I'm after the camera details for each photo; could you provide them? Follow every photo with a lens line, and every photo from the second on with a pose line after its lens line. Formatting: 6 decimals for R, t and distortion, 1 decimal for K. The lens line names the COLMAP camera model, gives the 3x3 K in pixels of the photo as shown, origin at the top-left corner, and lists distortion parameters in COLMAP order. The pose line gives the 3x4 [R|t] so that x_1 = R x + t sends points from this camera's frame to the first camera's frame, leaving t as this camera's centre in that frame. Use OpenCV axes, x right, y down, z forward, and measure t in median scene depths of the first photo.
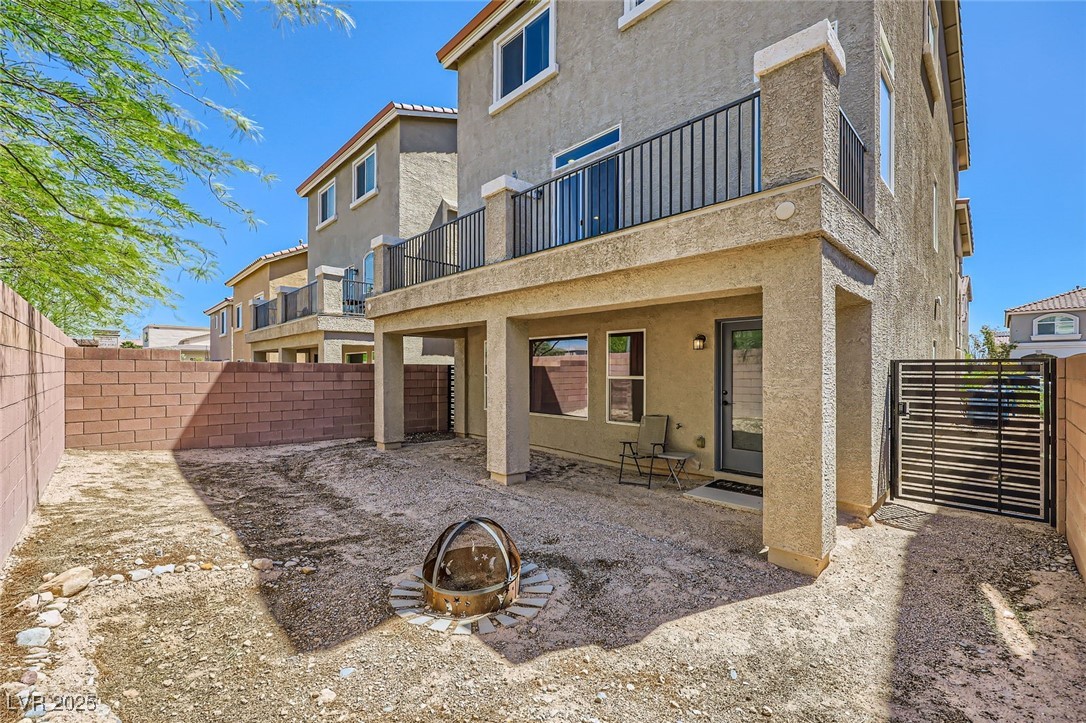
lens RADIAL K [[441.6, 0, 546.7], [0, 441.6, 368.0], [0, 0, 1]] dist [-0.000598, 0.000711]
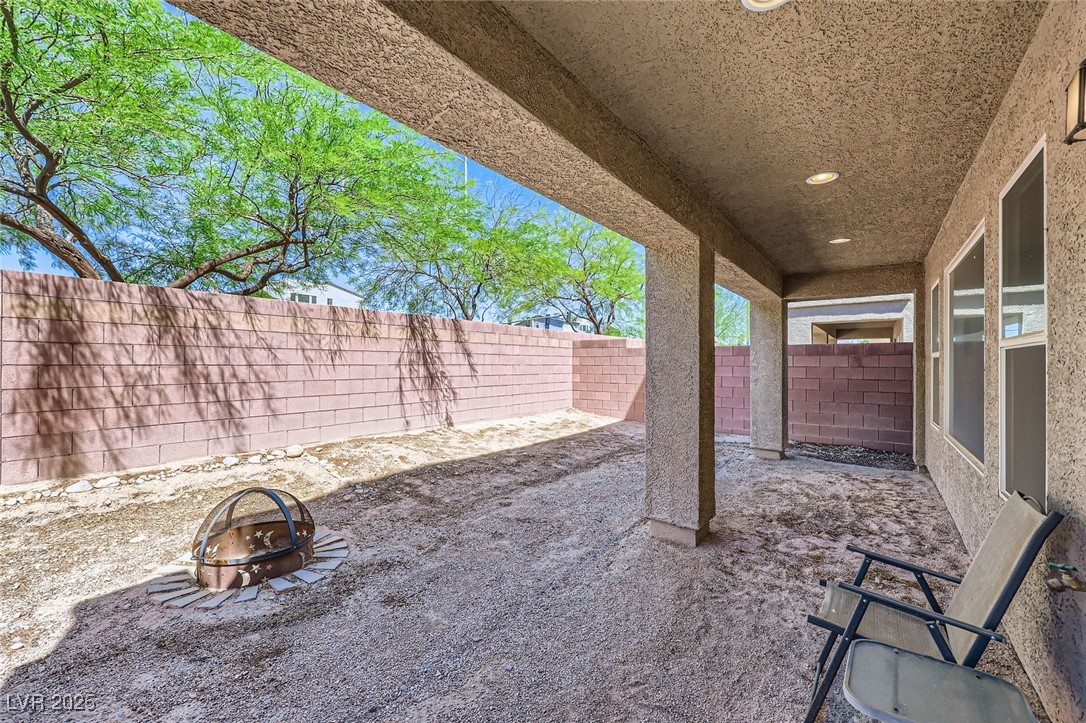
lens RADIAL K [[441.6, 0, 547.3], [0, 441.6, 363.7], [0, 0, 1]] dist [-0.000598, 0.000711]
pose [[0.156175, -0.002506, -0.987726, 0.557399], [0.002959, 0.999993, -0.002069, 0.049353], [0.987725, -0.002600, 0.156181, 0.940696]]
